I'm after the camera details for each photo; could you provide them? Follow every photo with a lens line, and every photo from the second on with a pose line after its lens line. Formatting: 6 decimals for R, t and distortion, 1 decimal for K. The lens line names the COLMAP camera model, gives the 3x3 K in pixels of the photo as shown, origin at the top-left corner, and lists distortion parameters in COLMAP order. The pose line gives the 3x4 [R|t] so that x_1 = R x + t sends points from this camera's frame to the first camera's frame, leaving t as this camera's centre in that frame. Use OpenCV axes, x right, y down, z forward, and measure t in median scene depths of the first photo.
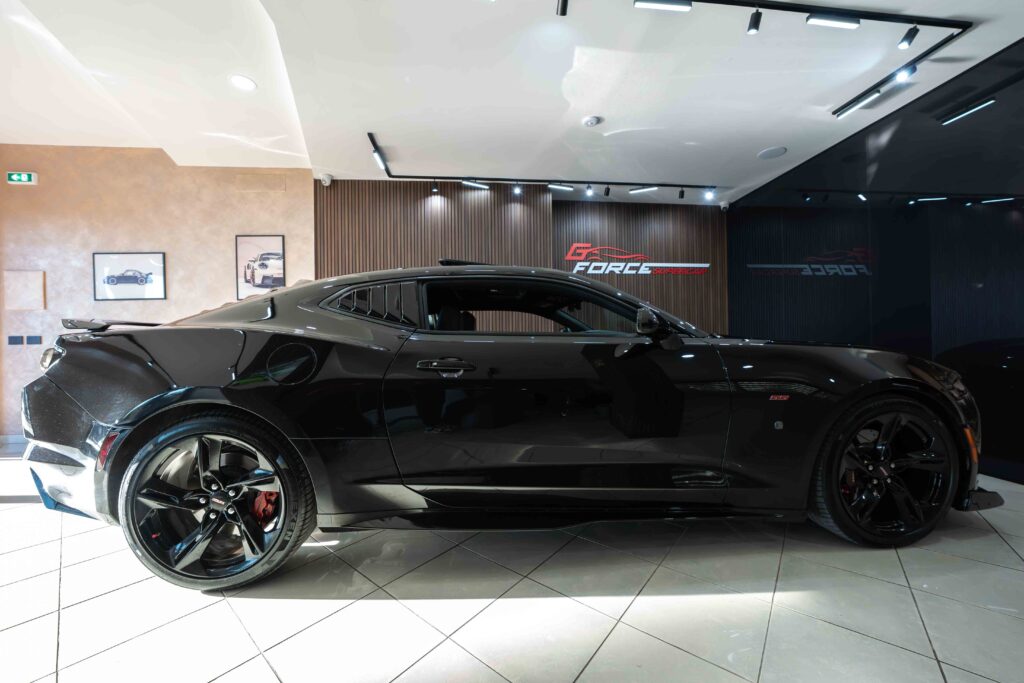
lens RADIAL K [[365.4, 0, 519.7], [0, 365.4, 349.1], [0, 0, 1]] dist [-0.017261, -0.000208]
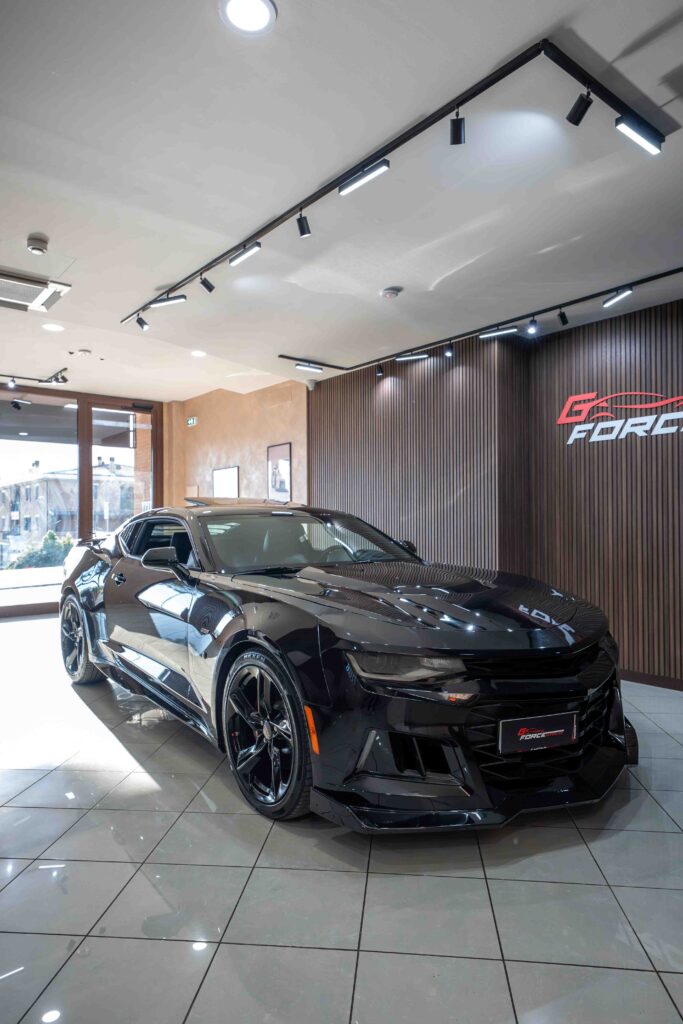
lens RADIAL K [[606.0, 0, 336.0], [0, 606.0, 517.7], [0, 0, 1]] dist [0.009720, 0.000621]
pose [[0.571845, -0.001888, -0.820359, 0.773968], [-0.019362, 0.999688, -0.015797, -0.056999], [0.820133, 0.024917, 0.571630, 0.077451]]
